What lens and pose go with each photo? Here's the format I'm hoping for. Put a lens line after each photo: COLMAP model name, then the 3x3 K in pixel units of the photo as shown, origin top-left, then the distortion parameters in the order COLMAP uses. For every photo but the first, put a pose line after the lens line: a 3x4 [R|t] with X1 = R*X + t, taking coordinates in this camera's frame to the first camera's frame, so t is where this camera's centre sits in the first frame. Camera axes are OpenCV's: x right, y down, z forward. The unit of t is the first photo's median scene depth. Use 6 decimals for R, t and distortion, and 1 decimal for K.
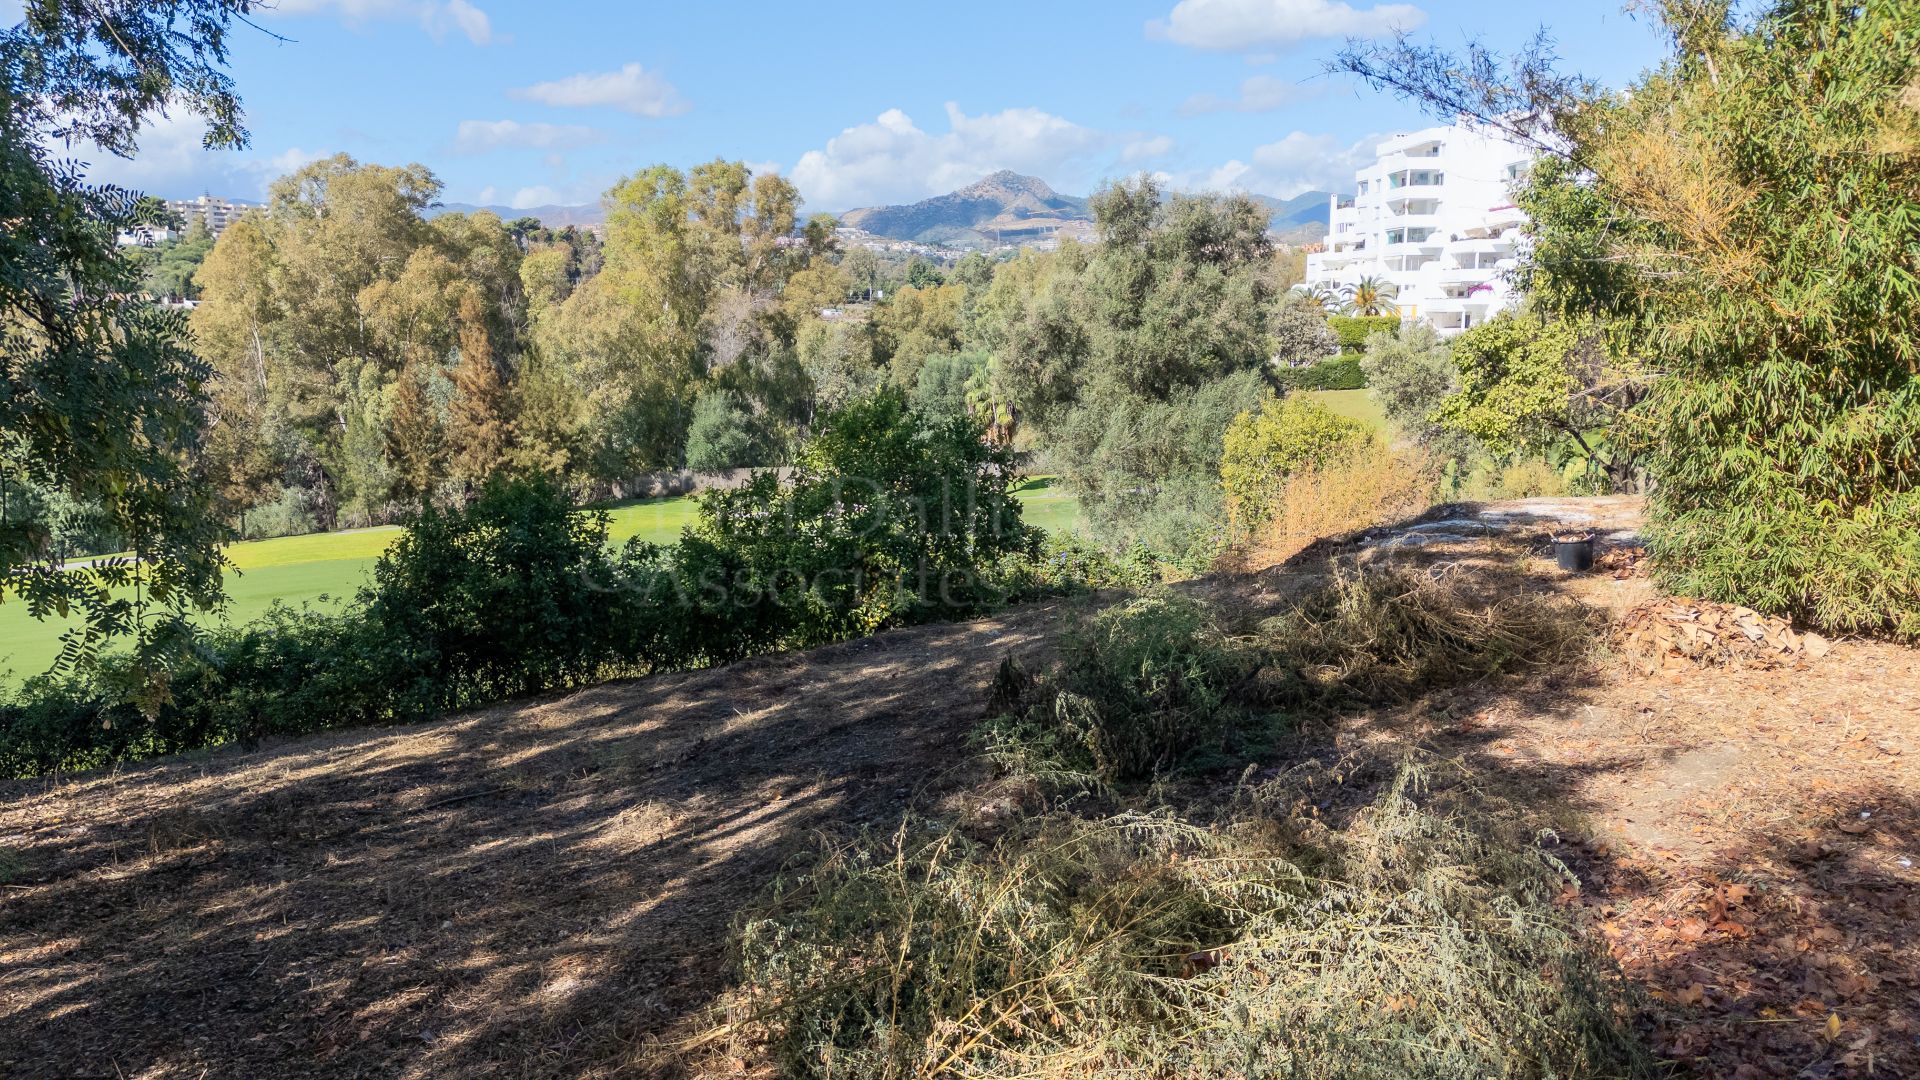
lens RADIAL K [[1421.7, 0, 1006.5], [0, 1421.7, 538.3], [0, 0, 1]] dist [0.008849, -0.023241]
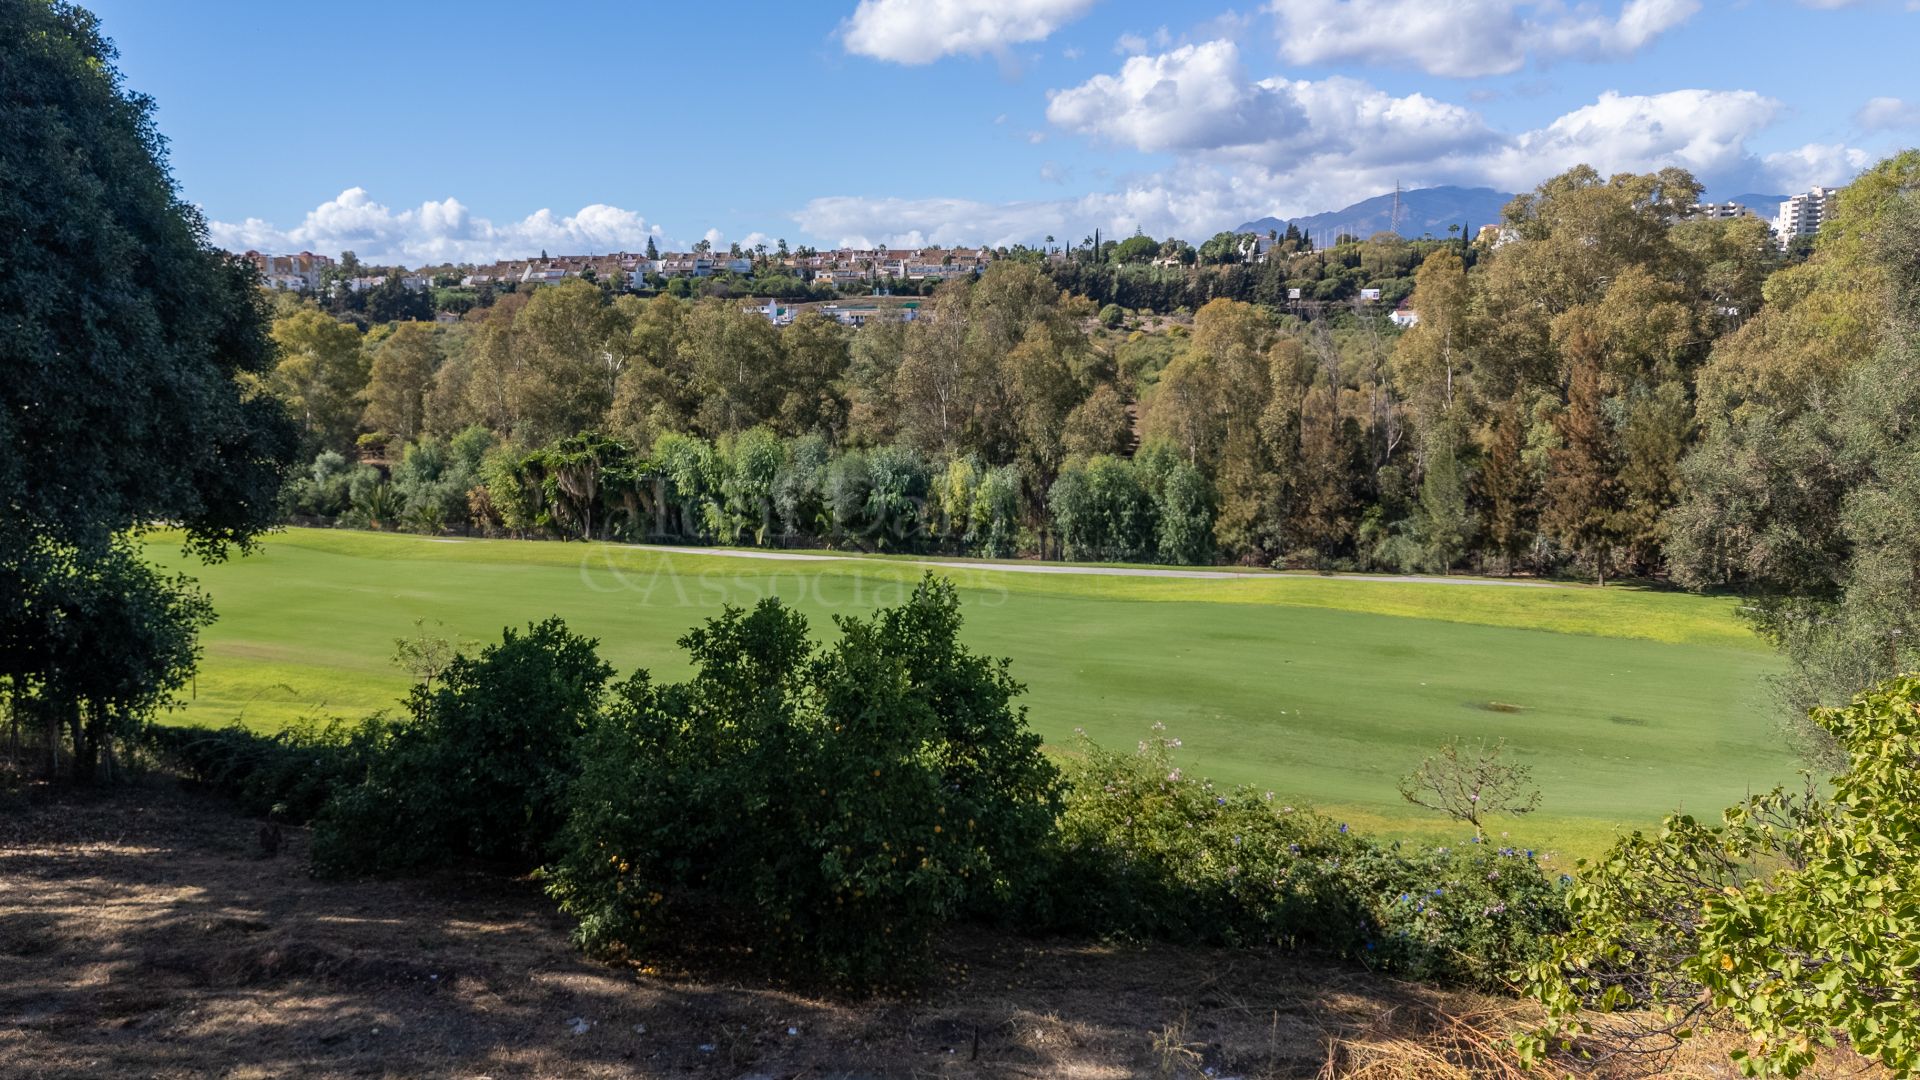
lens RADIAL K [[1419.2, 0, 961.0], [0, 1419.2, 536.0], [0, 0, 1]] dist [0.088206, -0.111051]
pose [[0.559697, 0.128541, -0.818668, 0.145560], [-0.129721, 0.989308, 0.066648, -0.054171], [0.818482, 0.068895, 0.570387, 0.192961]]
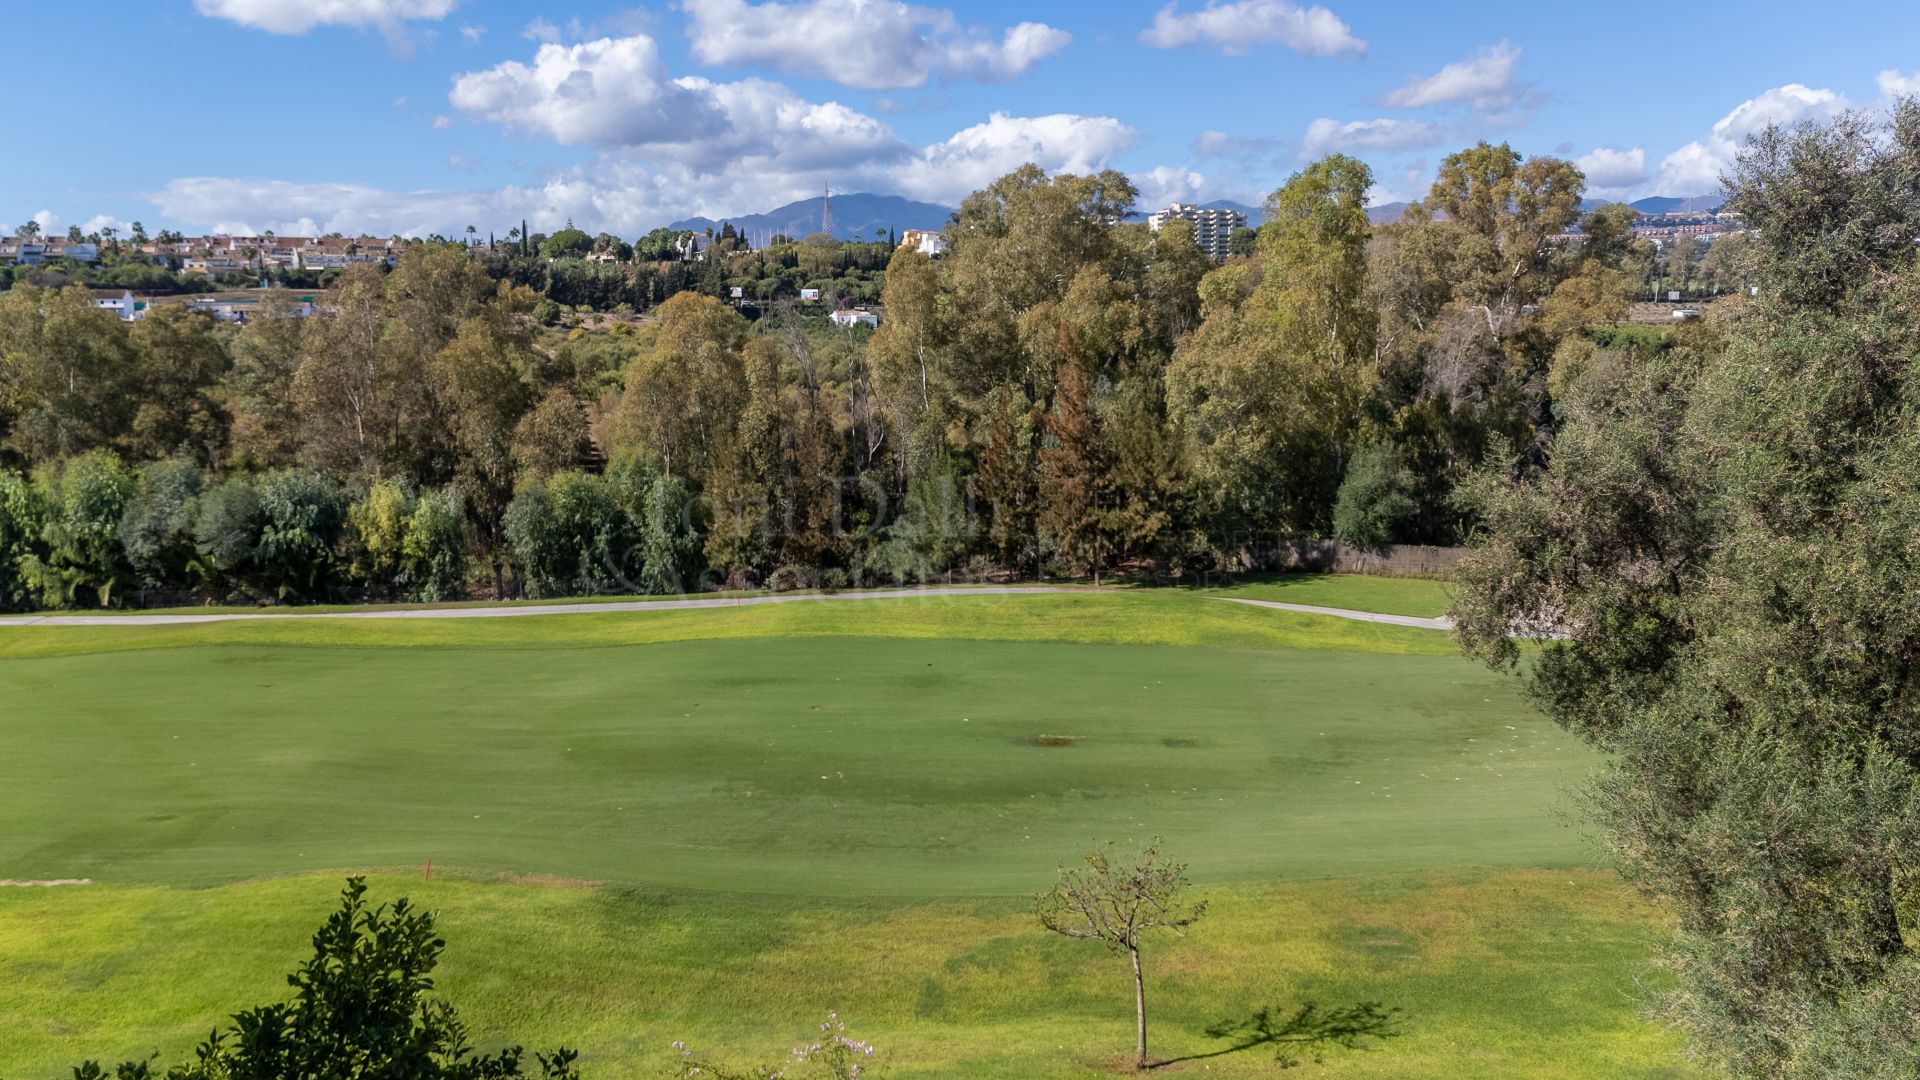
lens RADIAL K [[1419.2, 0, 961.0], [0, 1419.2, 536.0], [0, 0, 1]] dist [0.088206, -0.111051]
pose [[0.830049, 0.087310, -0.550813, 0.048404], [-0.087825, 0.995810, 0.025498, -0.060865], [0.550731, 0.027210, 0.834239, 0.256084]]
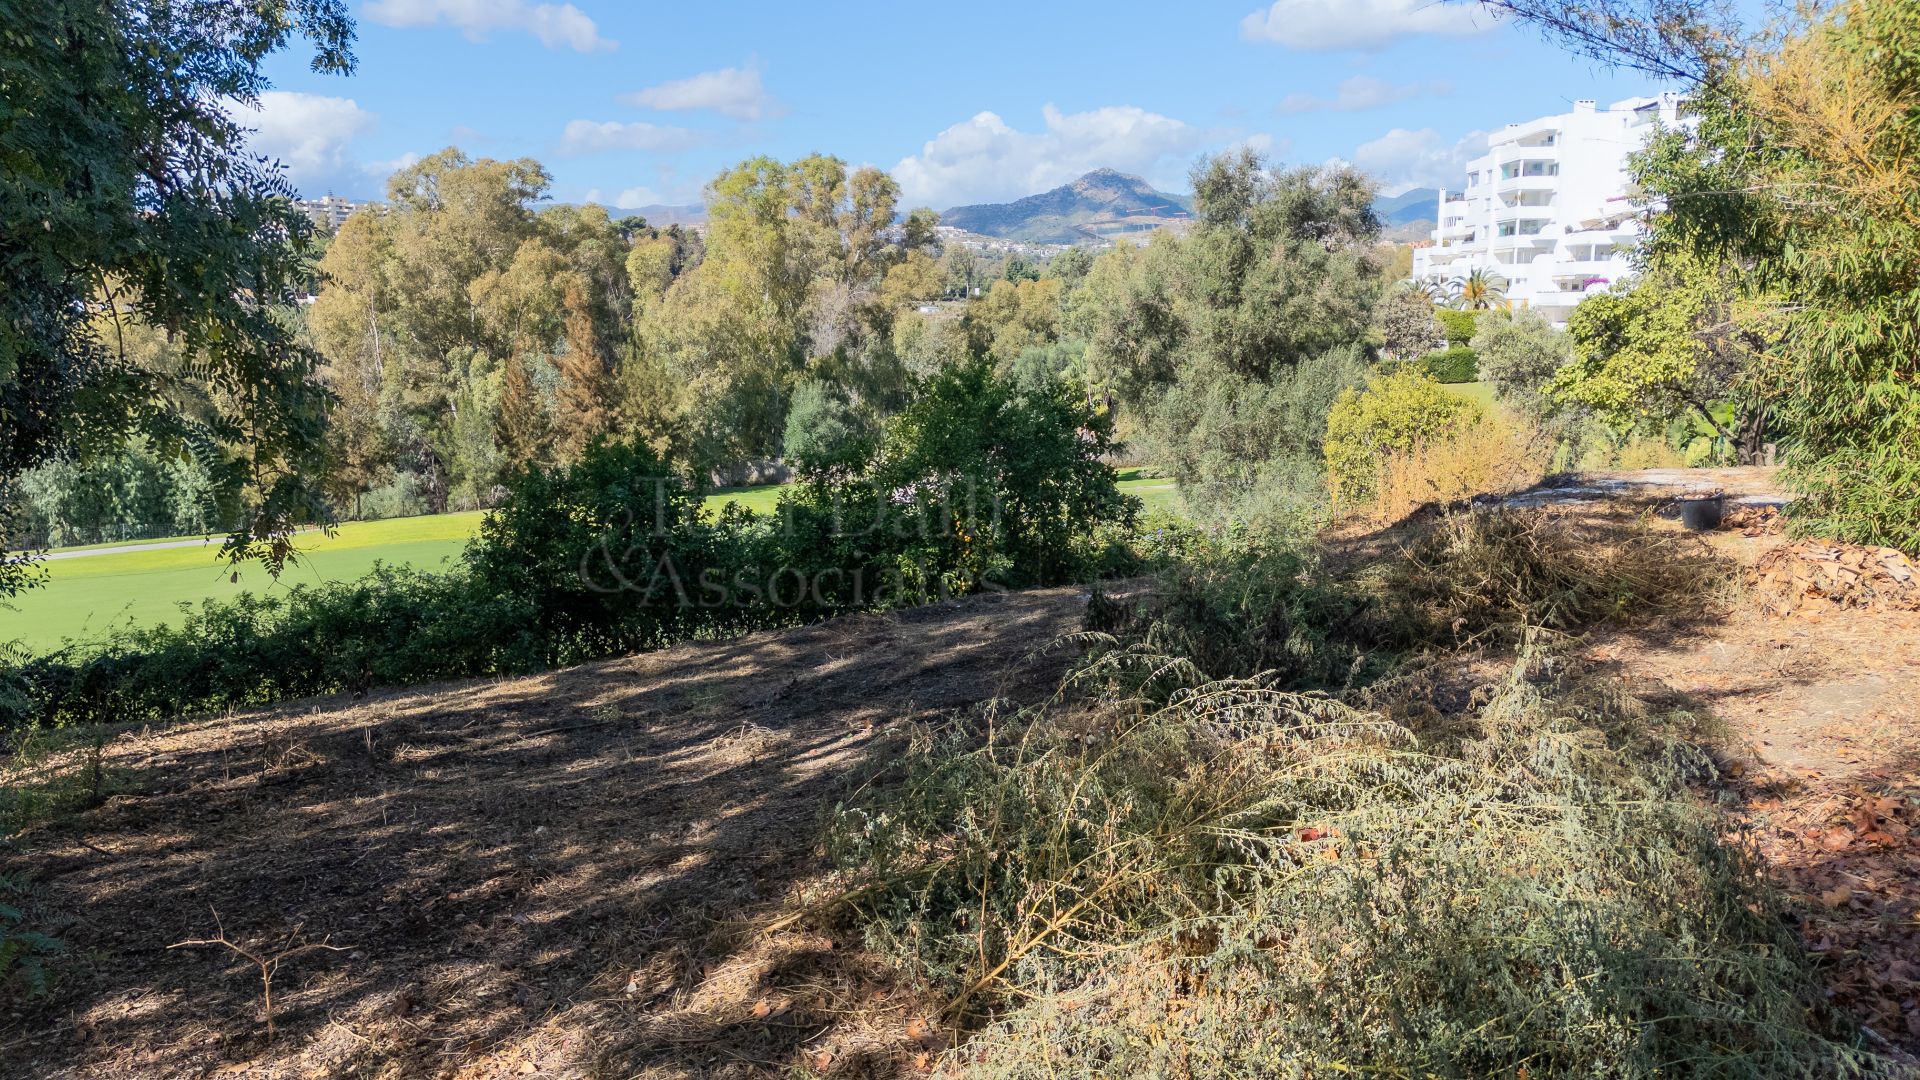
lens RADIAL K [[1423.1, 0, 991.8], [0, 1423.1, 535.8], [0, 0, 1]] dist [0.037846, -0.072477]
pose [[0.997027, 0.014047, -0.075765, -0.000241], [-0.014169, 0.999899, -0.001068, 0.006502], [0.075743, 0.002139, 0.997125, 0.001751]]
